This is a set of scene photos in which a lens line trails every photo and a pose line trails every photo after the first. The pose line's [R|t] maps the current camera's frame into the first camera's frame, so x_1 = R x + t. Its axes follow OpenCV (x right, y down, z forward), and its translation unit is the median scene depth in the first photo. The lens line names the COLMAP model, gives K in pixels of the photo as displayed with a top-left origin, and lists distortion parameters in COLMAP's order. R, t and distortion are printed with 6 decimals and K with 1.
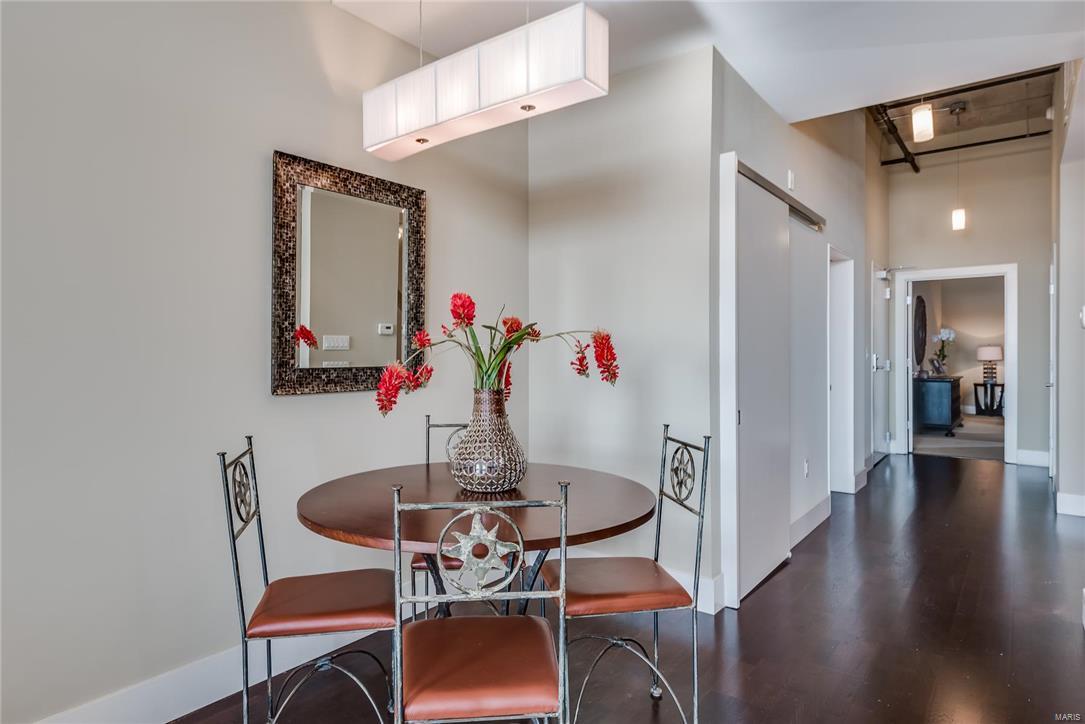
lens RADIAL K [[640.1, 0, 492.5], [0, 640.1, 348.7], [0, 0, 1]] dist [0.004493, 0.002396]
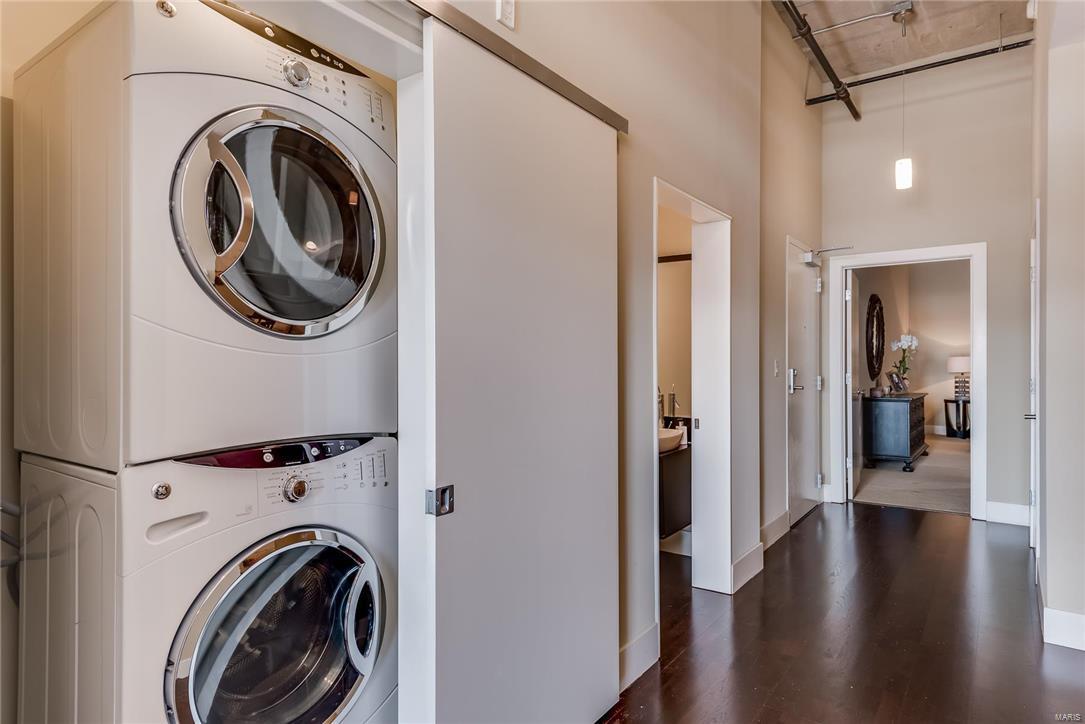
lens RADIAL K [[631.3, 0, 539.2], [0, 631.3, 364.1], [0, 0, 1]] dist [0.017330, -0.002630]
pose [[0.998268, -0.006157, 0.058509, 0.240660], [0.005816, 0.999965, 0.006002, -0.001811], [-0.058544, -0.005652, 0.998269, 0.279158]]
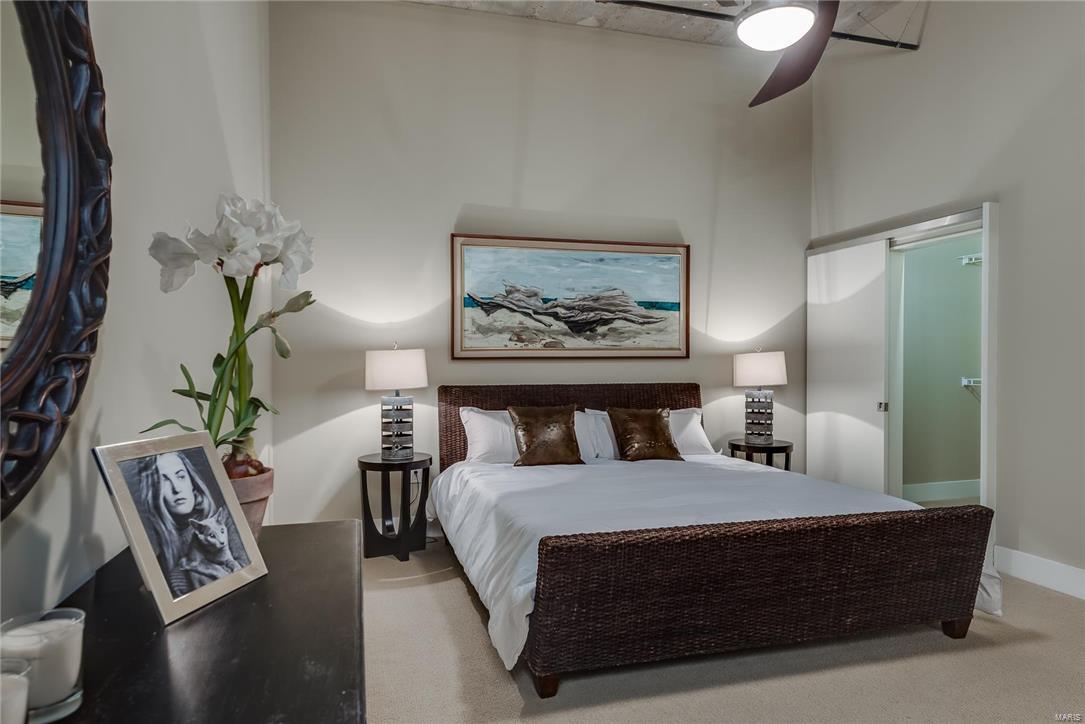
lens RADIAL K [[657.9, 0, 541.6], [0, 657.9, 373.0], [0, 0, 1]] dist [0.017870, -0.000236]
pose [[0.562652, -0.020607, 0.826437, 0.770131], [-0.000171, 0.999686, 0.025044, 0.001654], [-0.826694, -0.014233, 0.562472, 1.074789]]
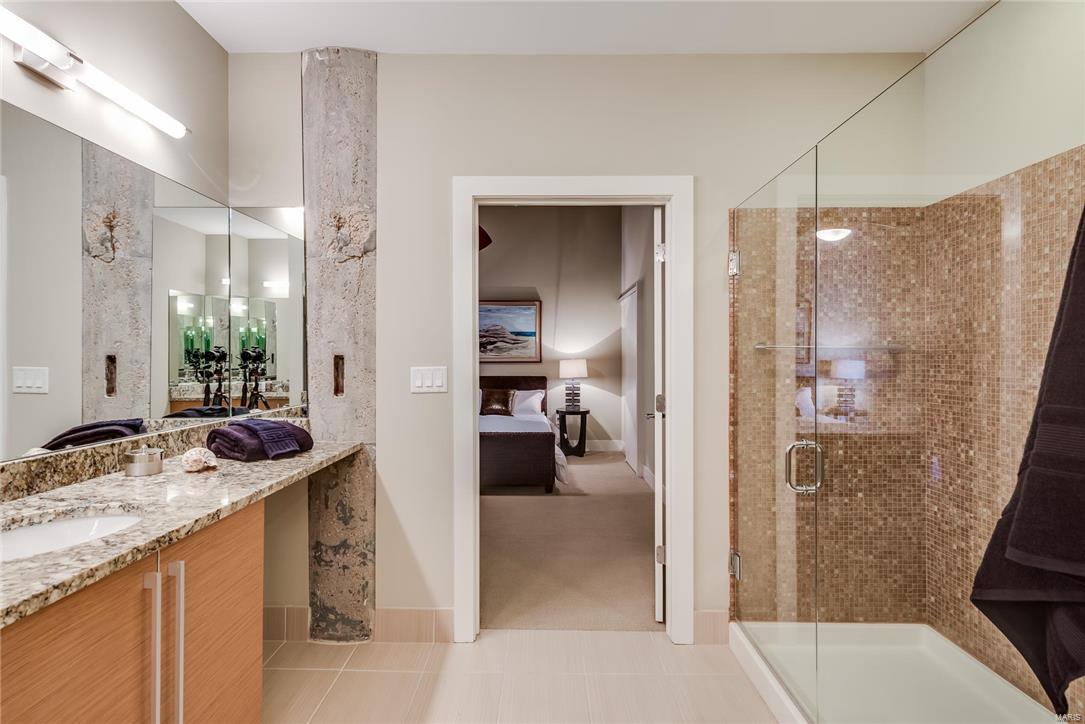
lens RADIAL K [[535.3, 0, 540.0], [0, 535.3, 360.4], [0, 0, 1]] dist [0.017017, -0.001457]
pose [[0.774818, 0.000469, 0.632185, 0.781349], [-0.001558, 0.999998, 0.001168, -0.001237], [-0.632183, -0.001890, 0.774817, 0.624272]]
